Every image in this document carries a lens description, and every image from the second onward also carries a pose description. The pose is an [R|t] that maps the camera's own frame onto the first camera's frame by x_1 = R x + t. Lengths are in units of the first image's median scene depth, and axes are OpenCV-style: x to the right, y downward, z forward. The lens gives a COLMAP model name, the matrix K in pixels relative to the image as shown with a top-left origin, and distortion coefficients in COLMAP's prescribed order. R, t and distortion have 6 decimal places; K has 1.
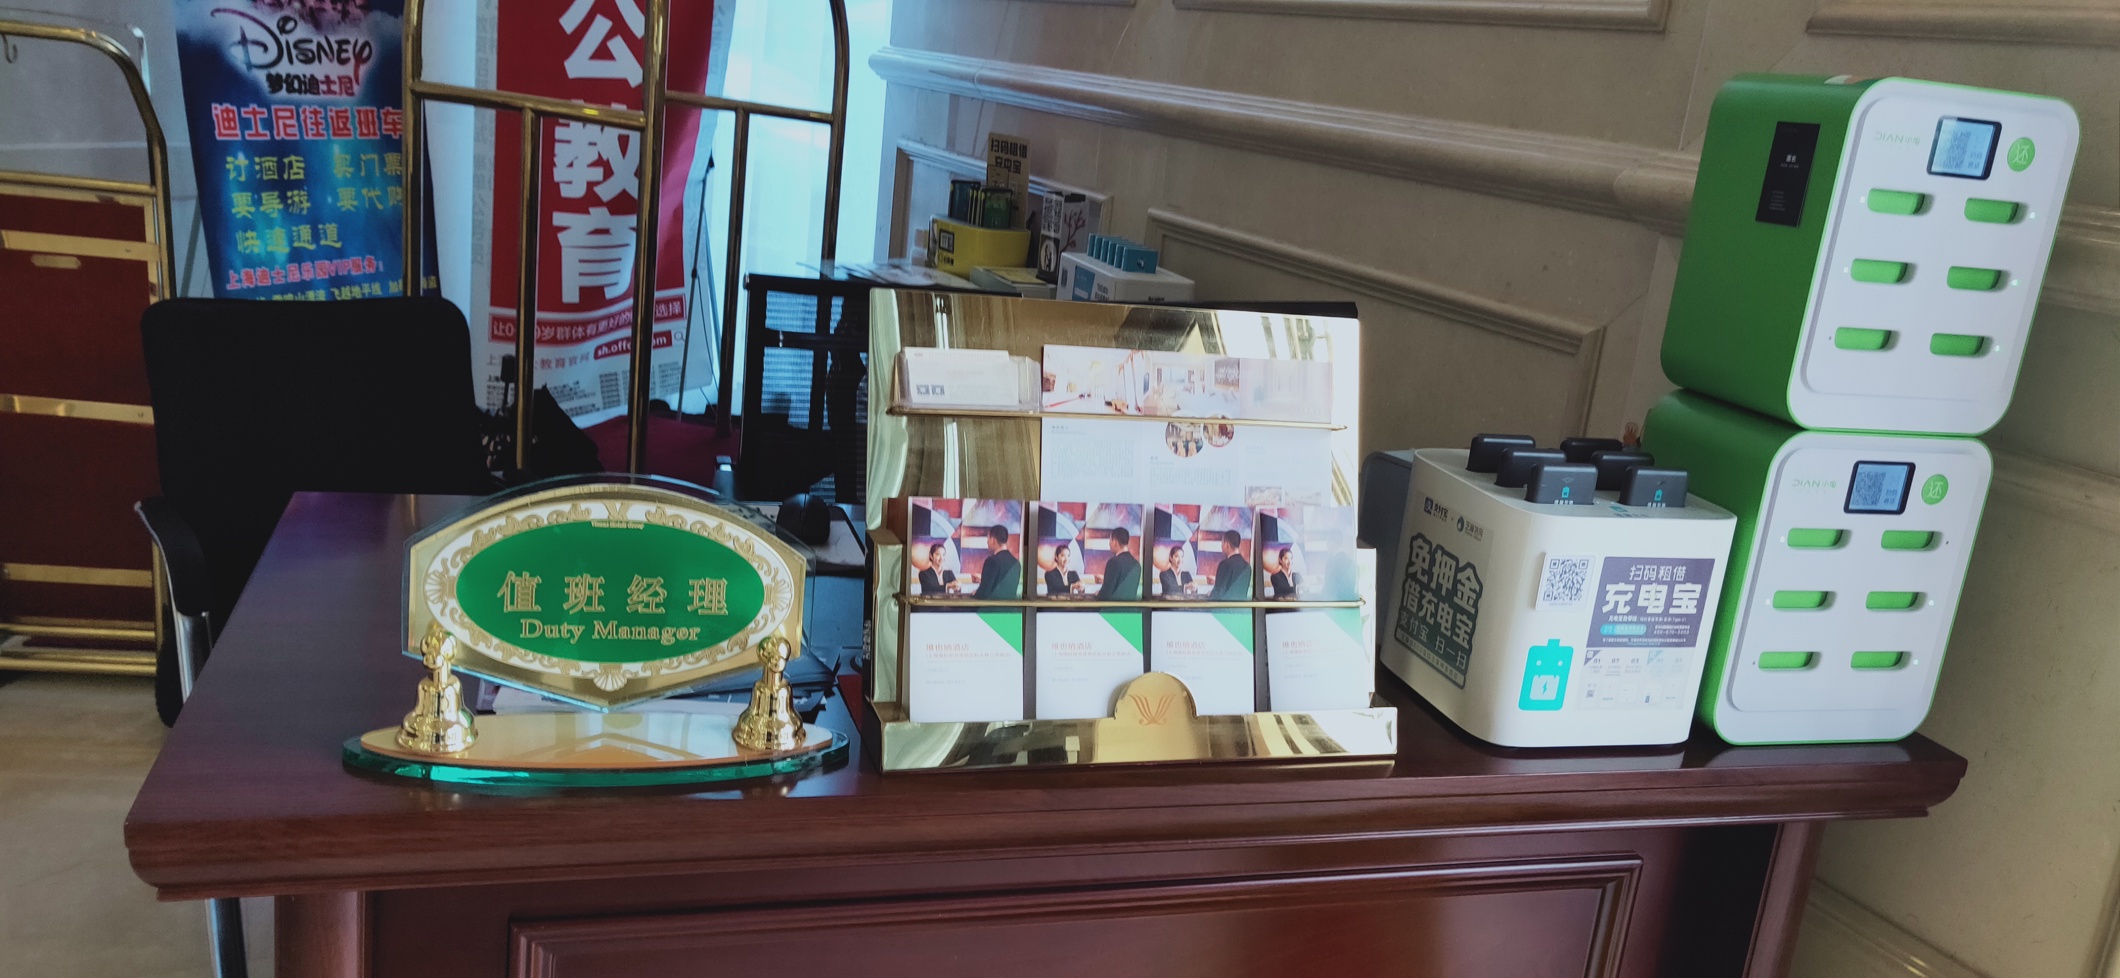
lens RADIAL K [[1592.7, 0, 1090.7], [0, 1592.7, 489.8], [0, 0, 1]] dist [0.022399, 0.006853]
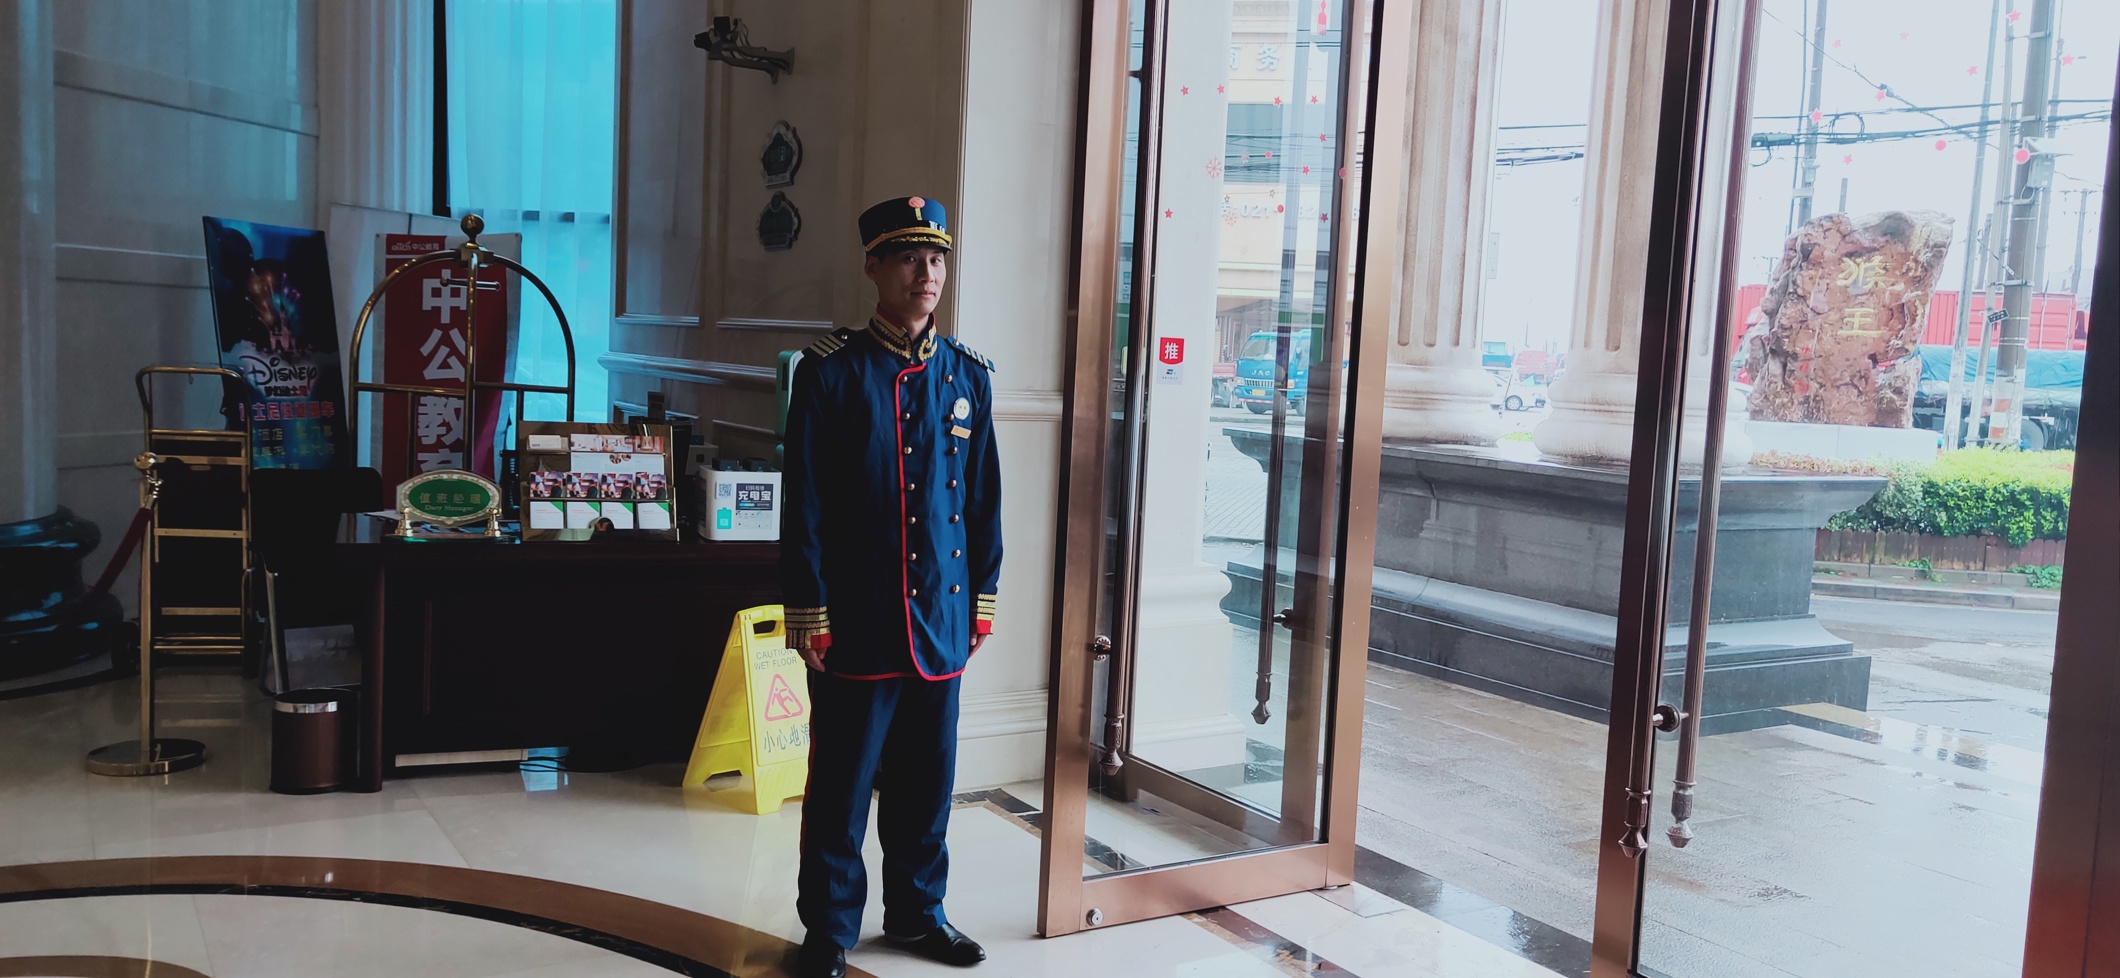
lens RADIAL K [[1592.7, 0, 1090.7], [0, 1592.7, 489.8], [0, 0, 1]] dist [0.022399, 0.006853]
pose [[0.993506, -0.069206, 0.090313, 0.775494], [0.083386, 0.982911, -0.164113, 0.699145], [-0.077412, 0.170579, 0.982298, -2.536006]]
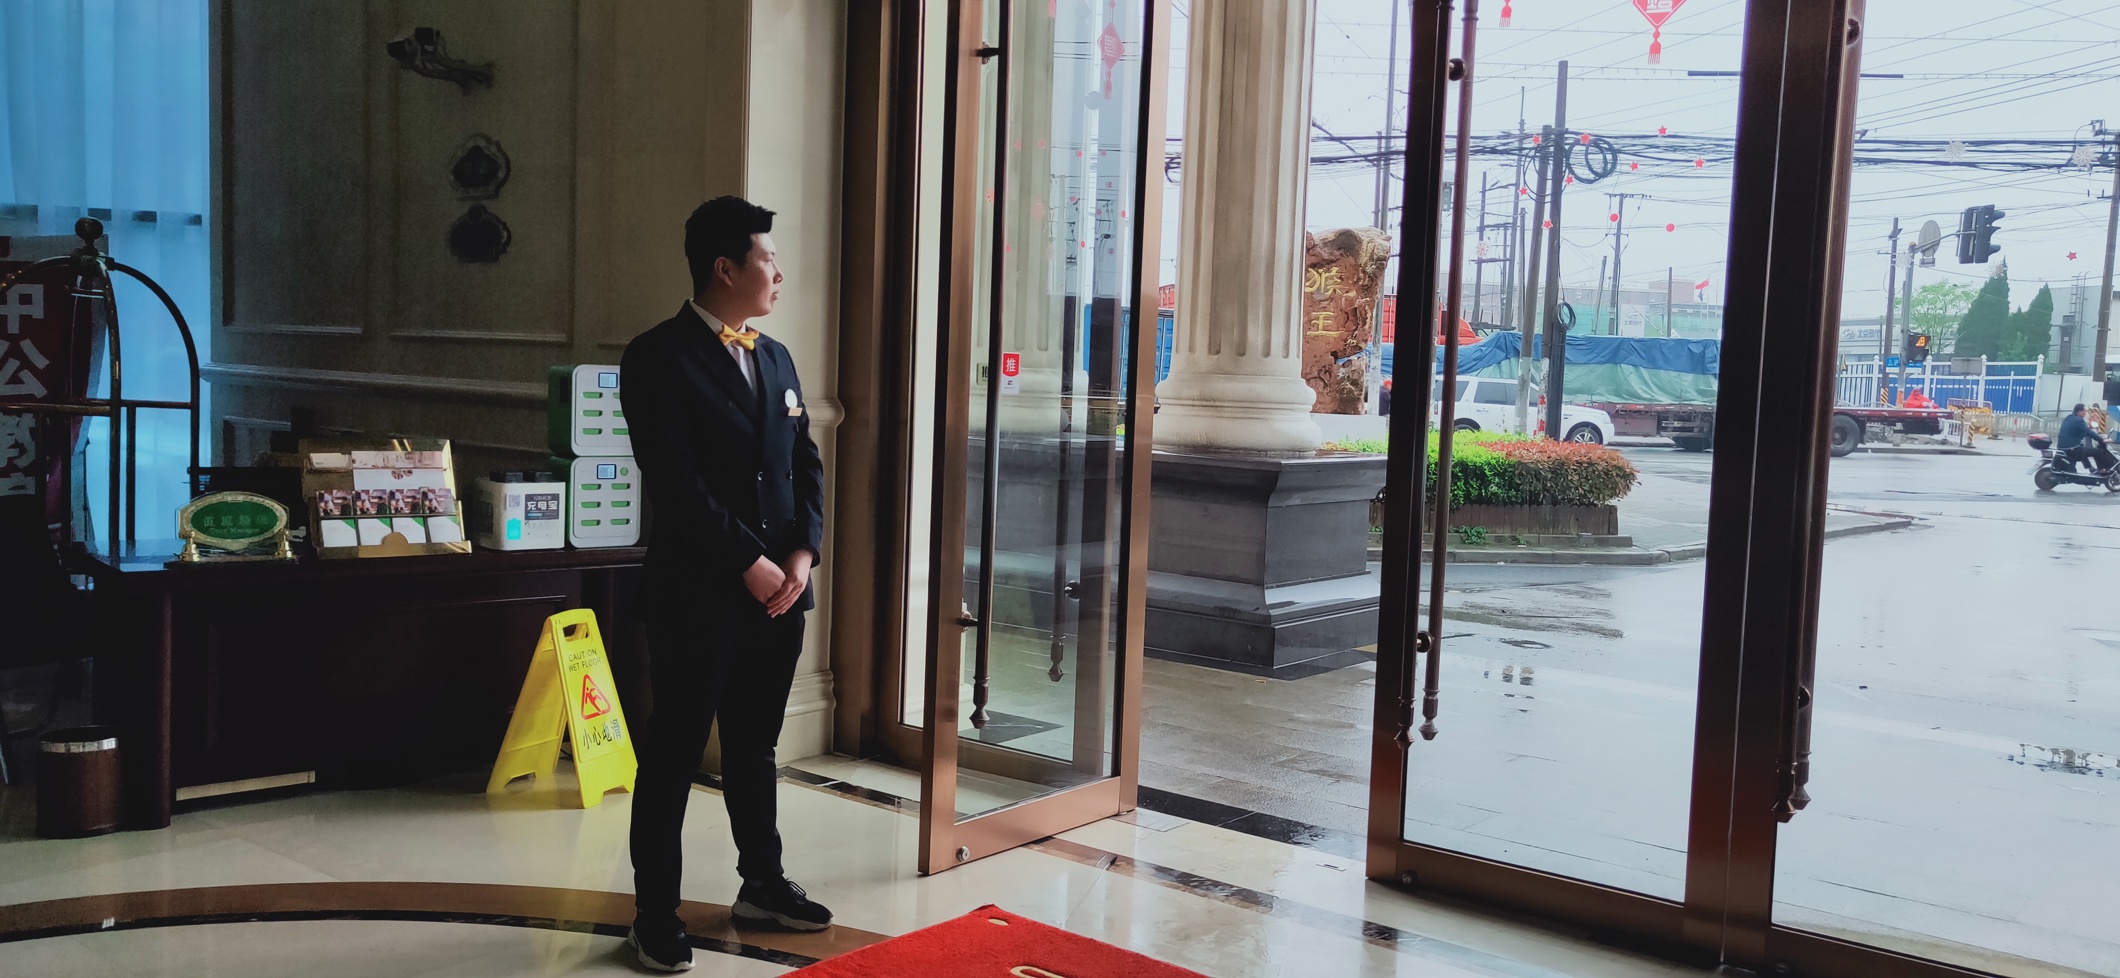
lens RADIAL K [[1592.7, 0, 1090.7], [0, 1592.7, 489.8], [0, 0, 1]] dist [0.022399, 0.006853]
pose [[0.901329, -0.106243, 0.419903, -0.049212], [0.170113, 0.978382, -0.117600, 0.678625], [-0.398331, 0.177427, 0.899918, -2.807262]]
